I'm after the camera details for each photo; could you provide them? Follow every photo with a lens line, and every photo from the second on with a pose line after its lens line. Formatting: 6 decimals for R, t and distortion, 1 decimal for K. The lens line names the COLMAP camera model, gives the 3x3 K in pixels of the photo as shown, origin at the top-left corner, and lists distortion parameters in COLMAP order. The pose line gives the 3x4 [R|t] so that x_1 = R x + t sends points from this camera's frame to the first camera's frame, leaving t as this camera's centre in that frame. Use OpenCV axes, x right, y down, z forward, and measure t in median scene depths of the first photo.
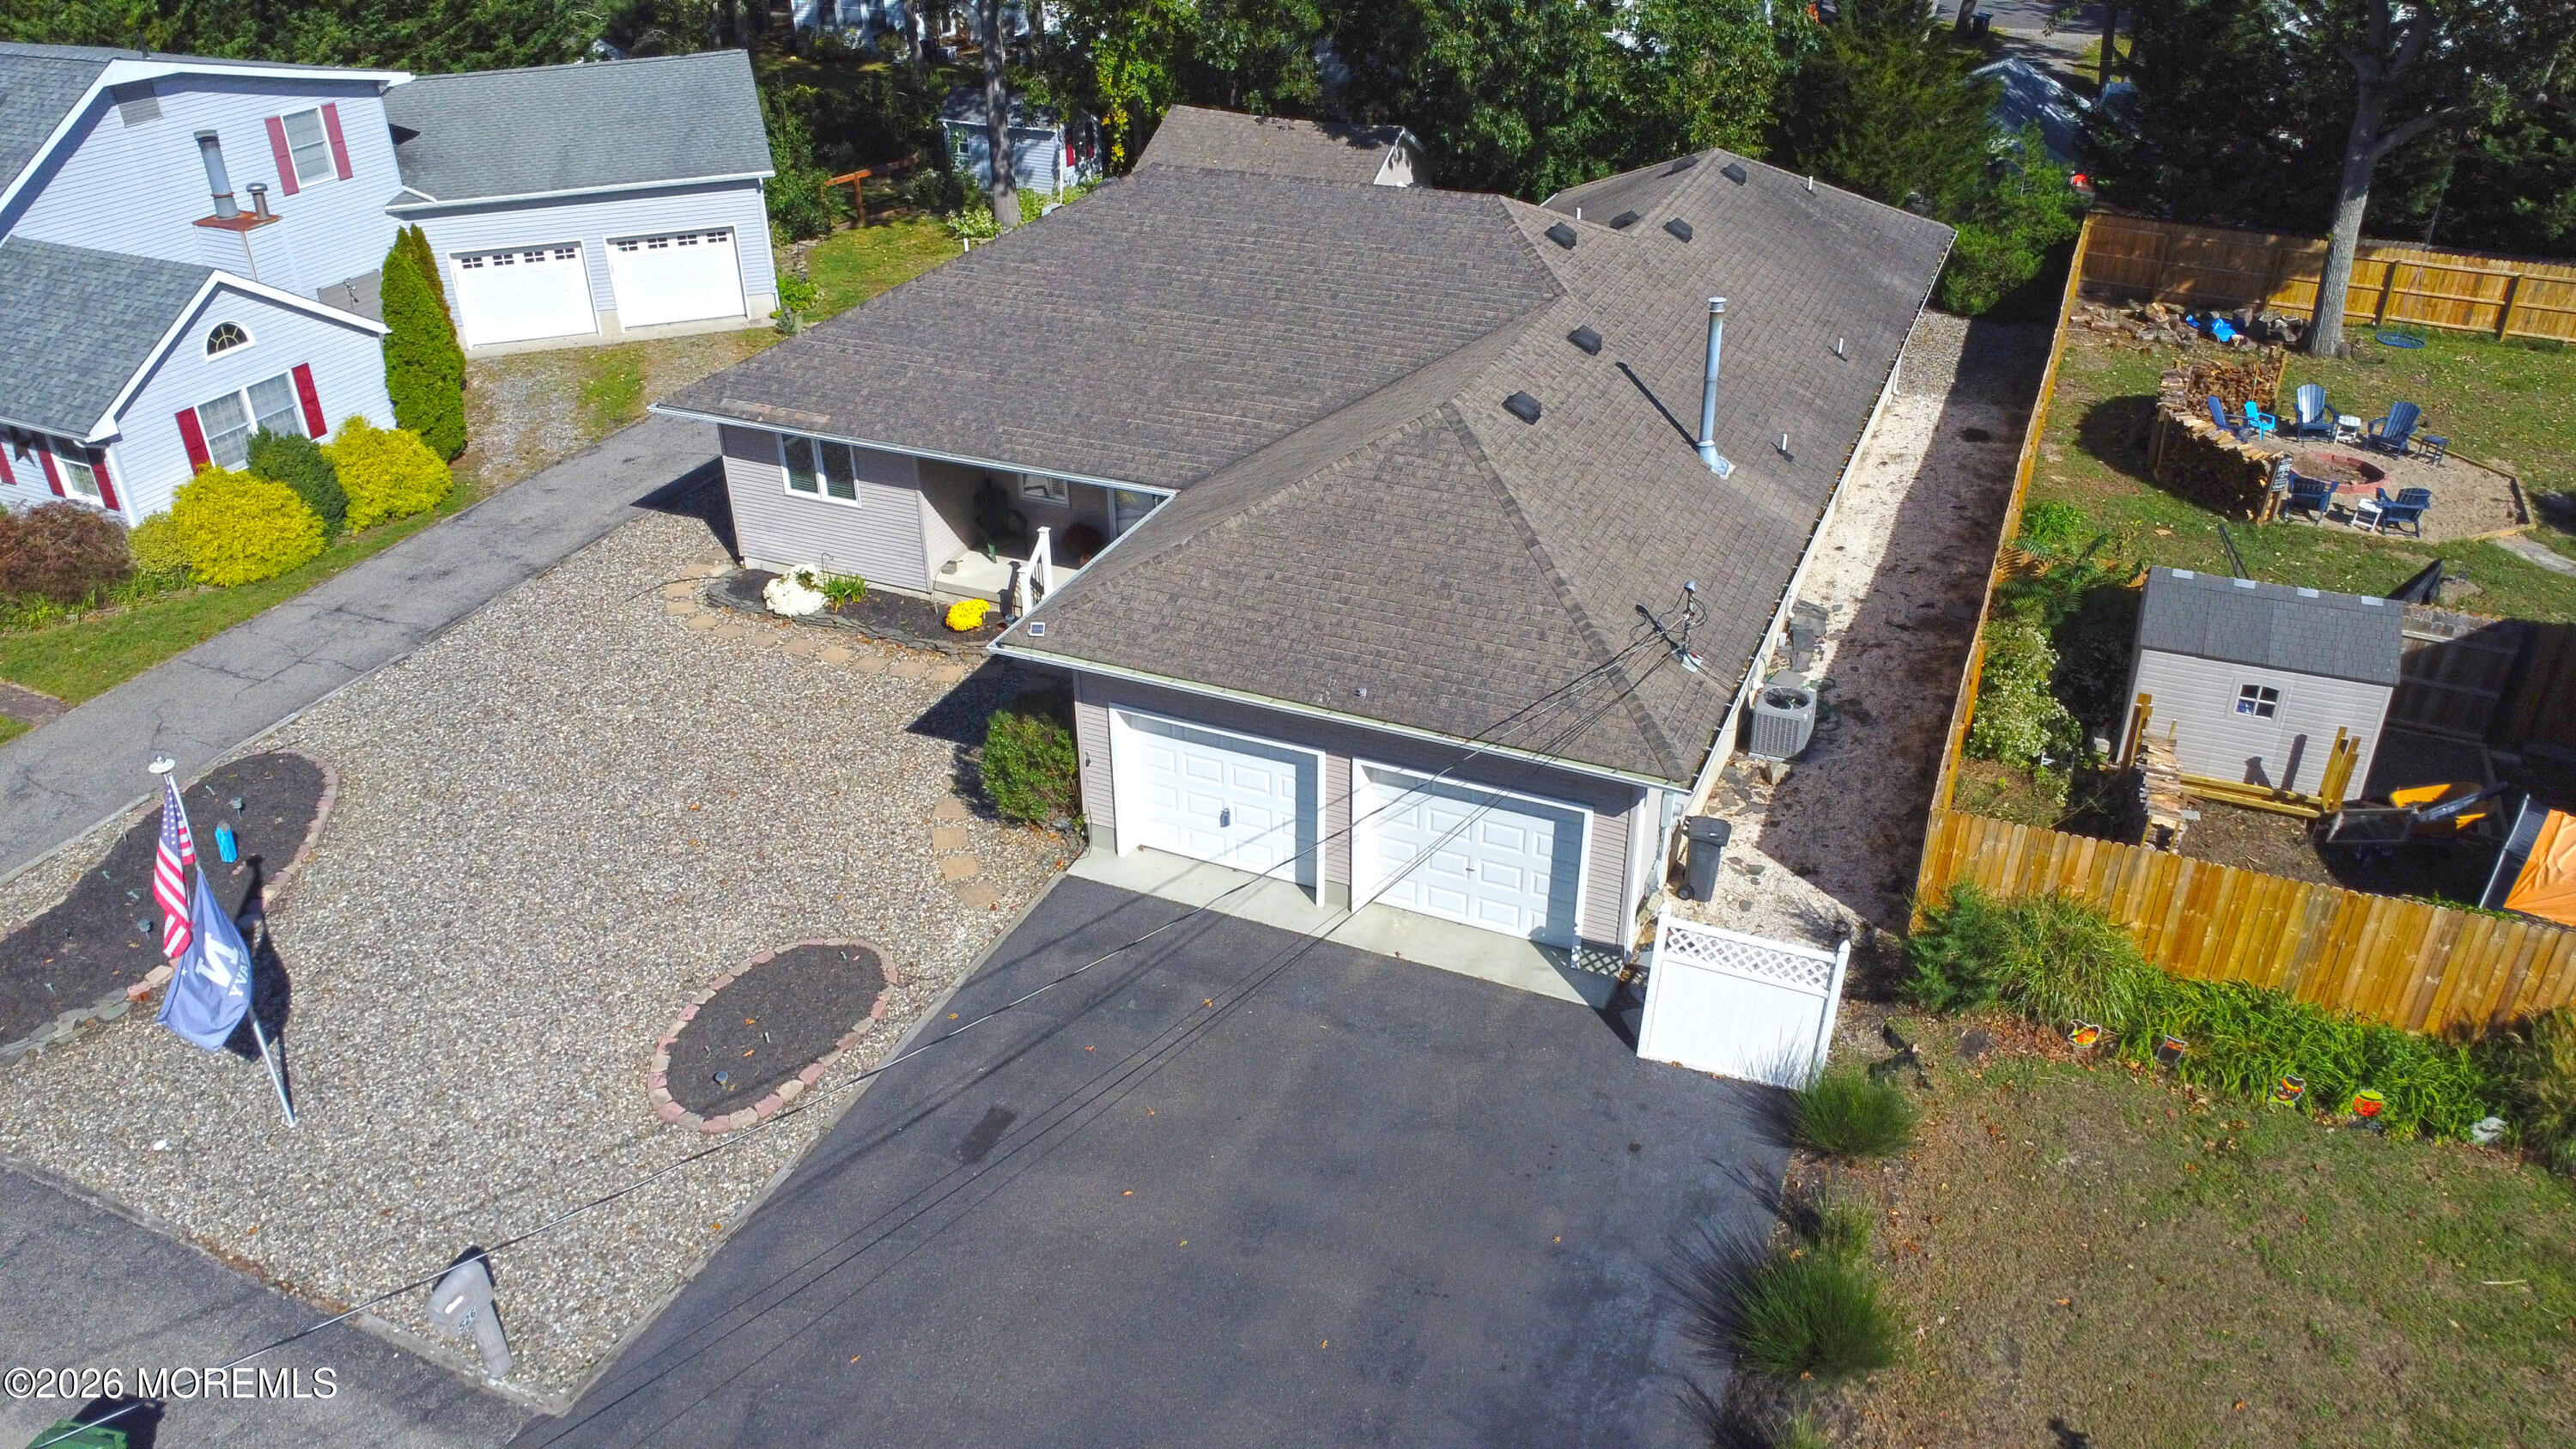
lens RADIAL K [[1814.6, 0, 1303.1], [0, 1814.6, 757.5], [0, 0, 1]] dist [-0.040842, -0.002985]
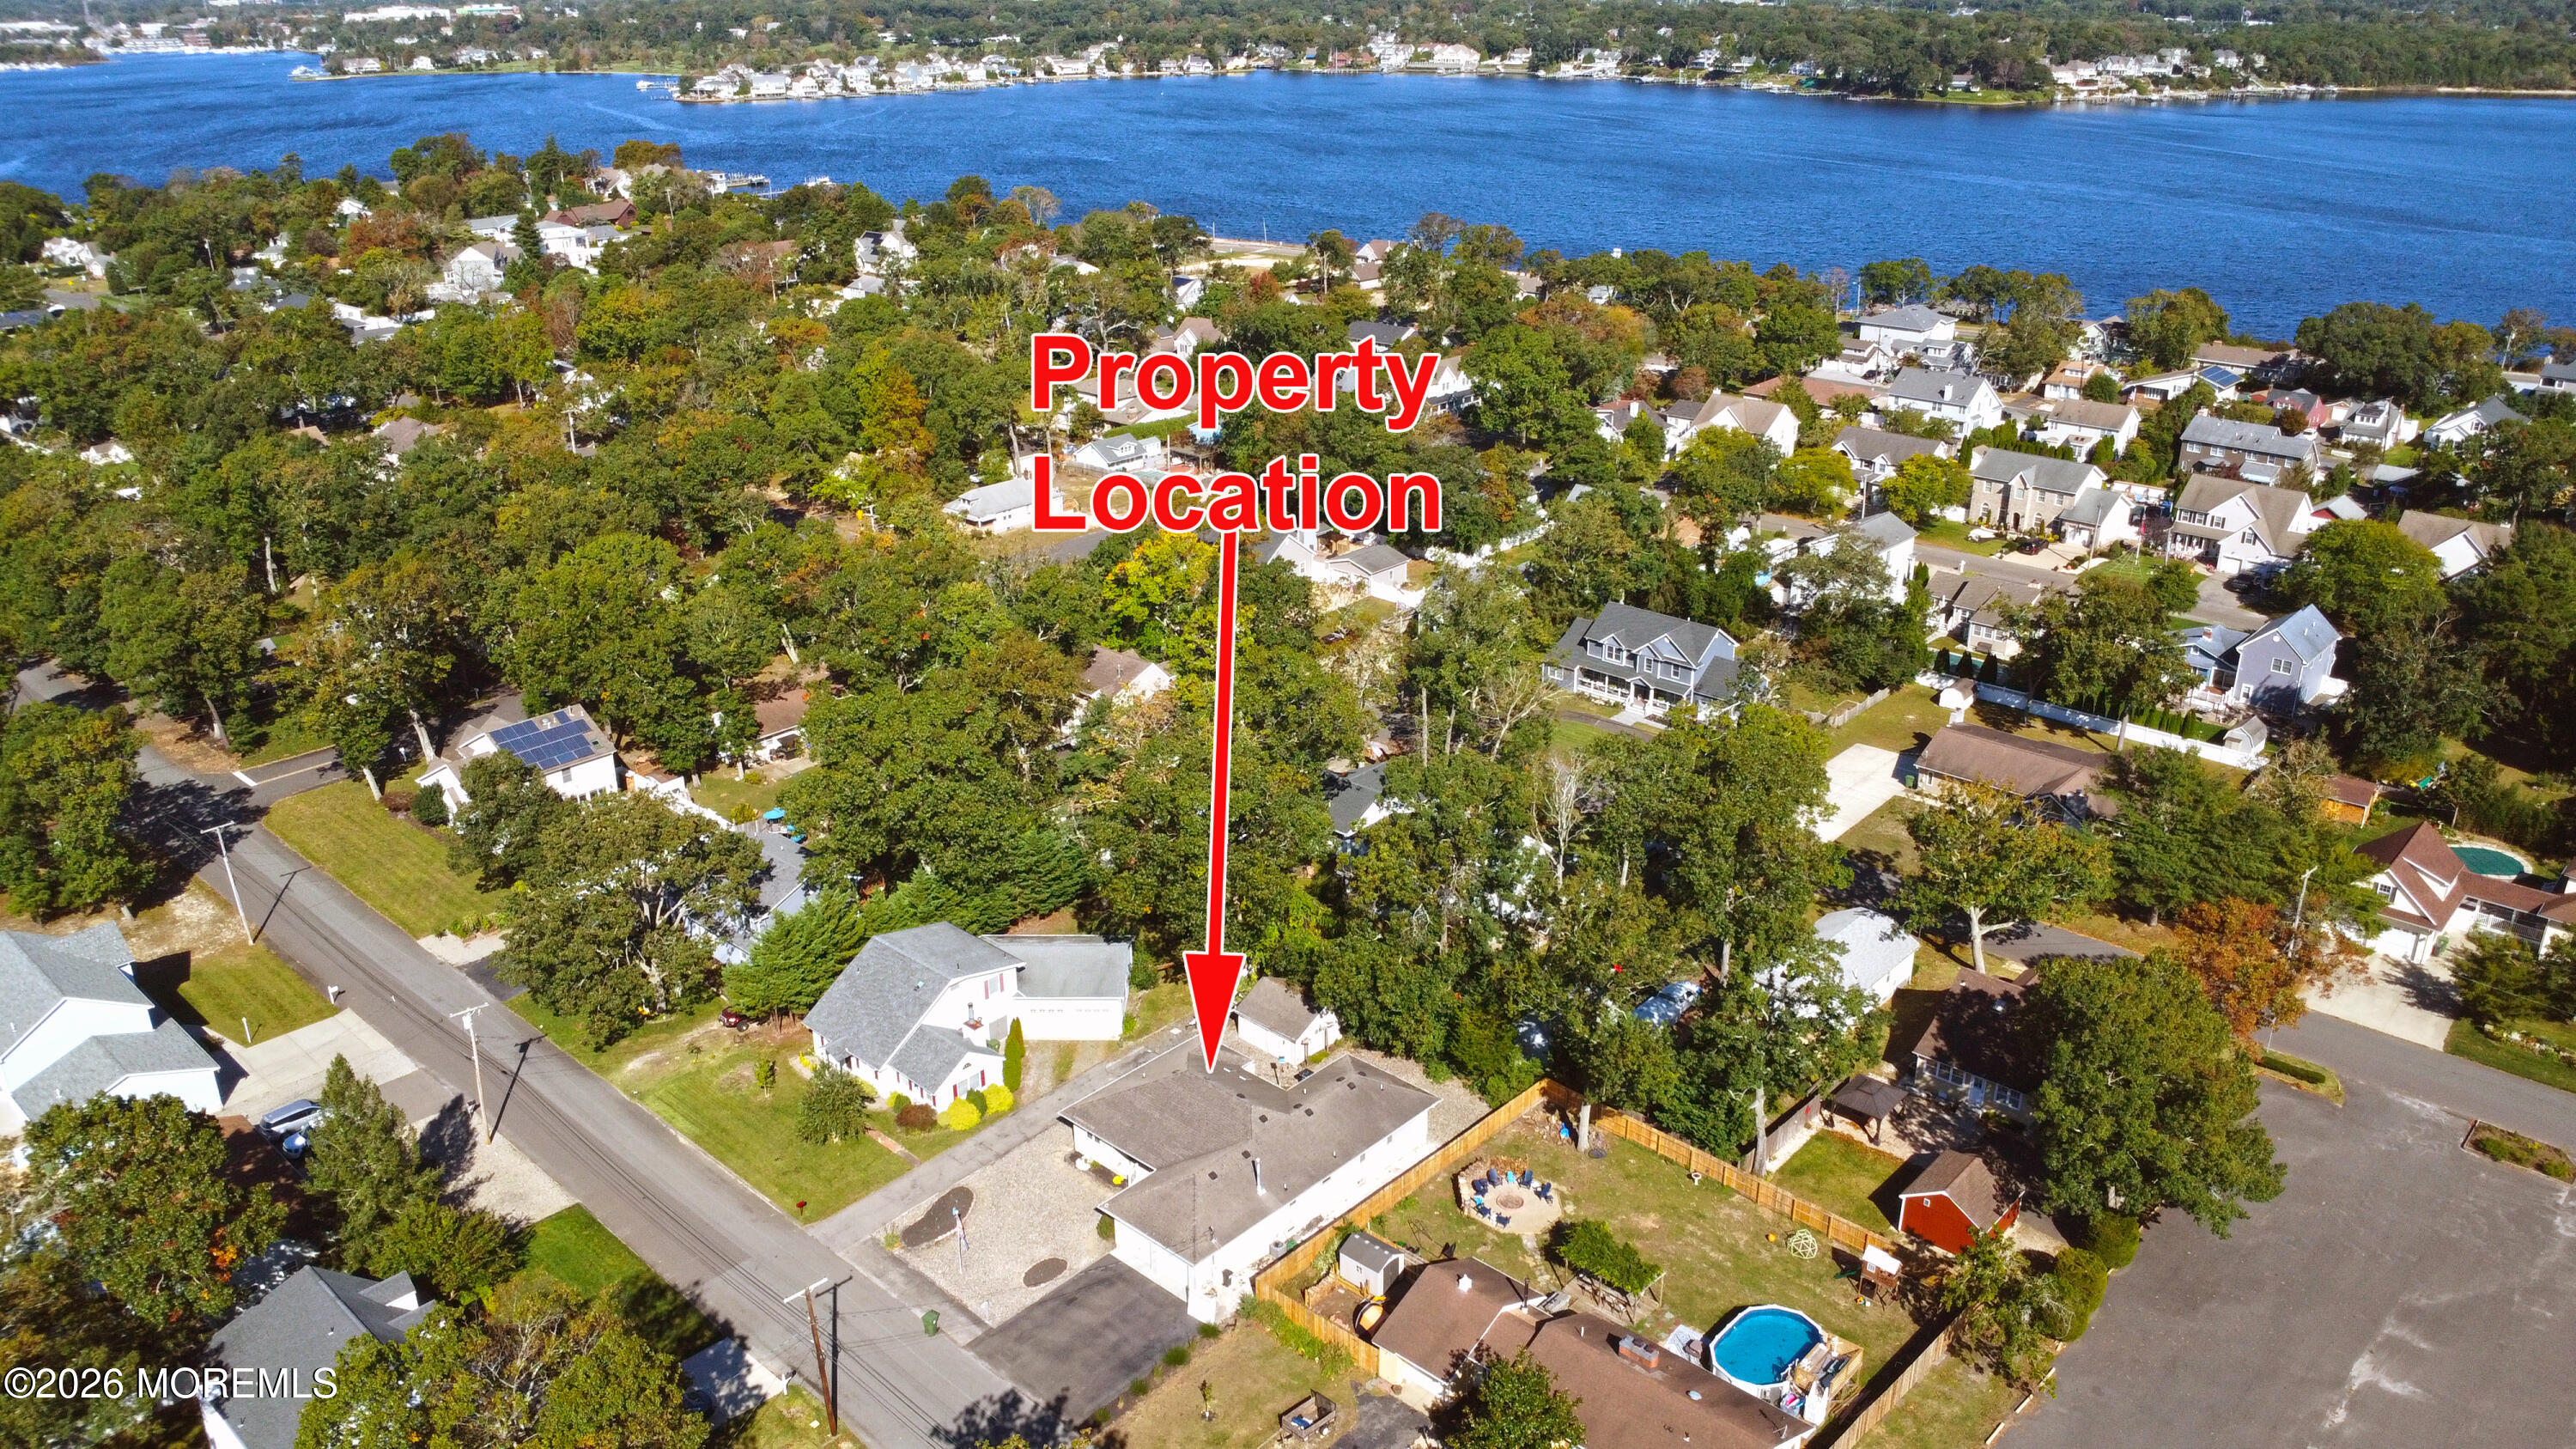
lens RADIAL K [[1843.9, 0, 1288.0], [0, 1843.9, 724.5], [0, 0, 1]] dist [0.002284, 0.001959]
pose [[0.945100, 0.128021, -0.300659, 1.258932], [-0.172101, 0.977126, -0.124926, -0.606441], [0.277788, 0.169812, 0.945514, -2.928111]]
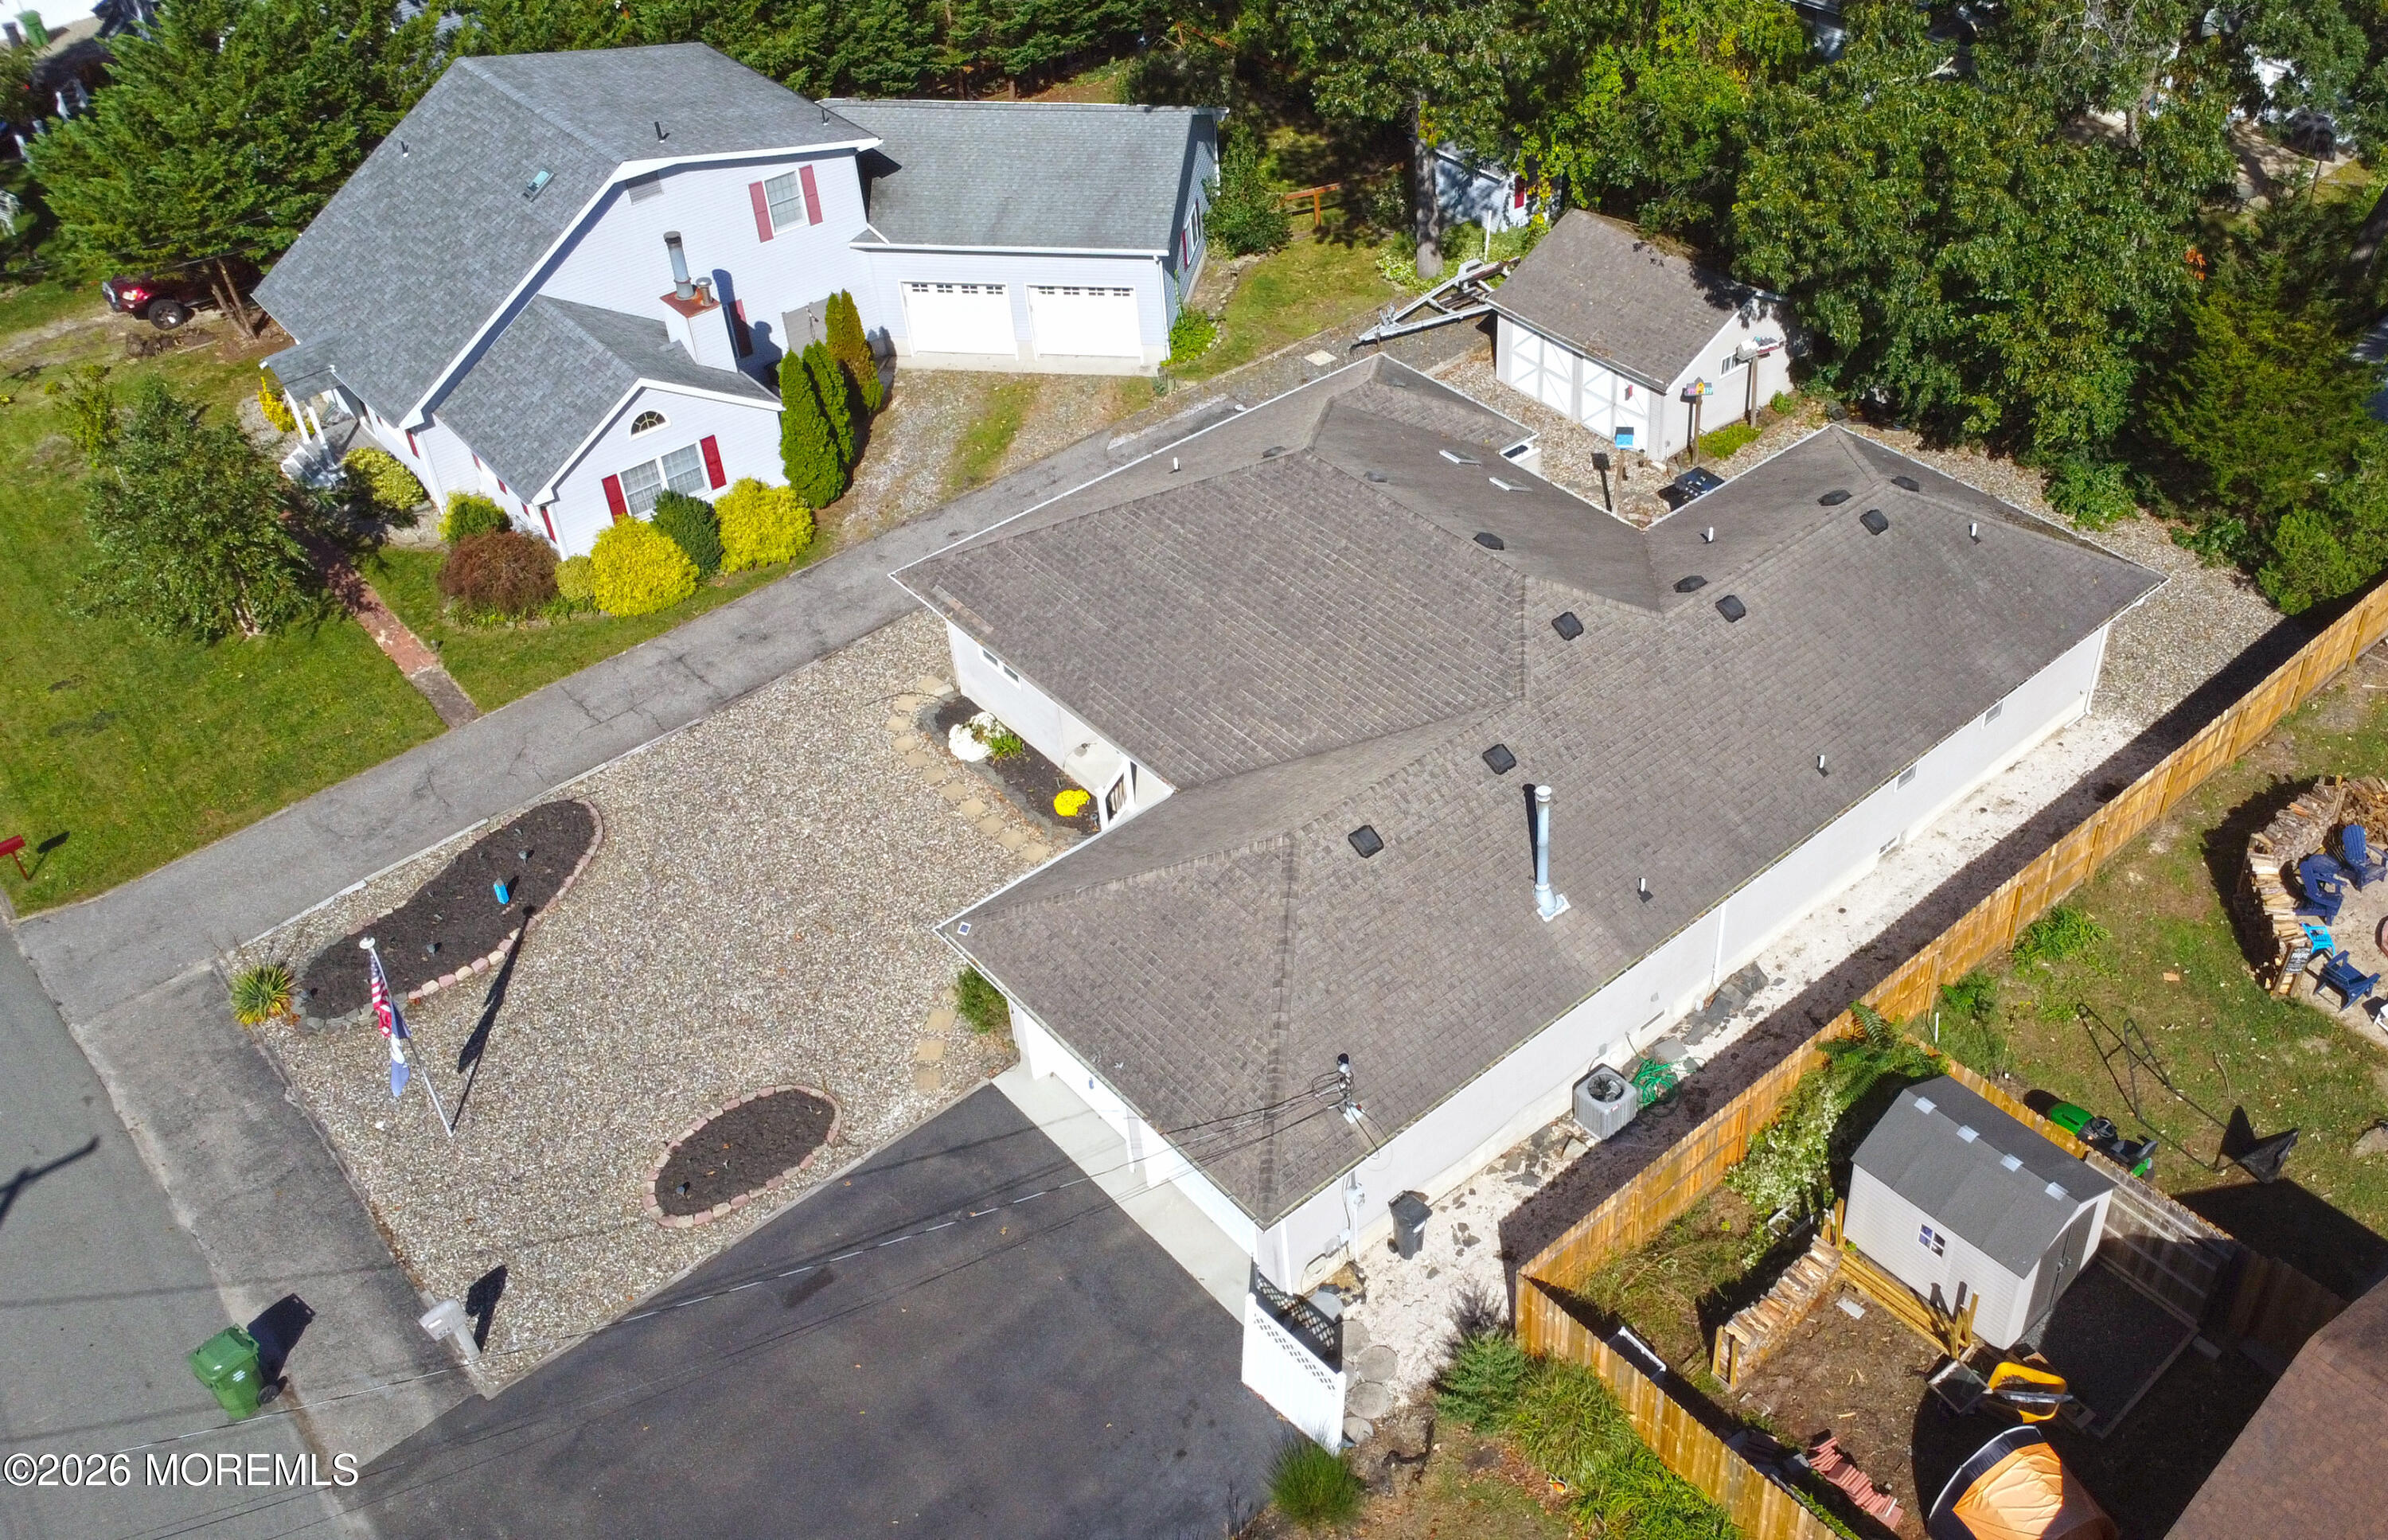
lens RADIAL K [[2046.8, 0, 1465.2], [0, 2046.8, 759.4], [0, 0, 1]] dist [-0.056181, -0.005943]
pose [[0.923089, 0.250756, -0.291596, 0.443147], [-0.205459, 0.962478, 0.177266, -0.390241], [0.325105, -0.103722, 0.939973, -0.218727]]
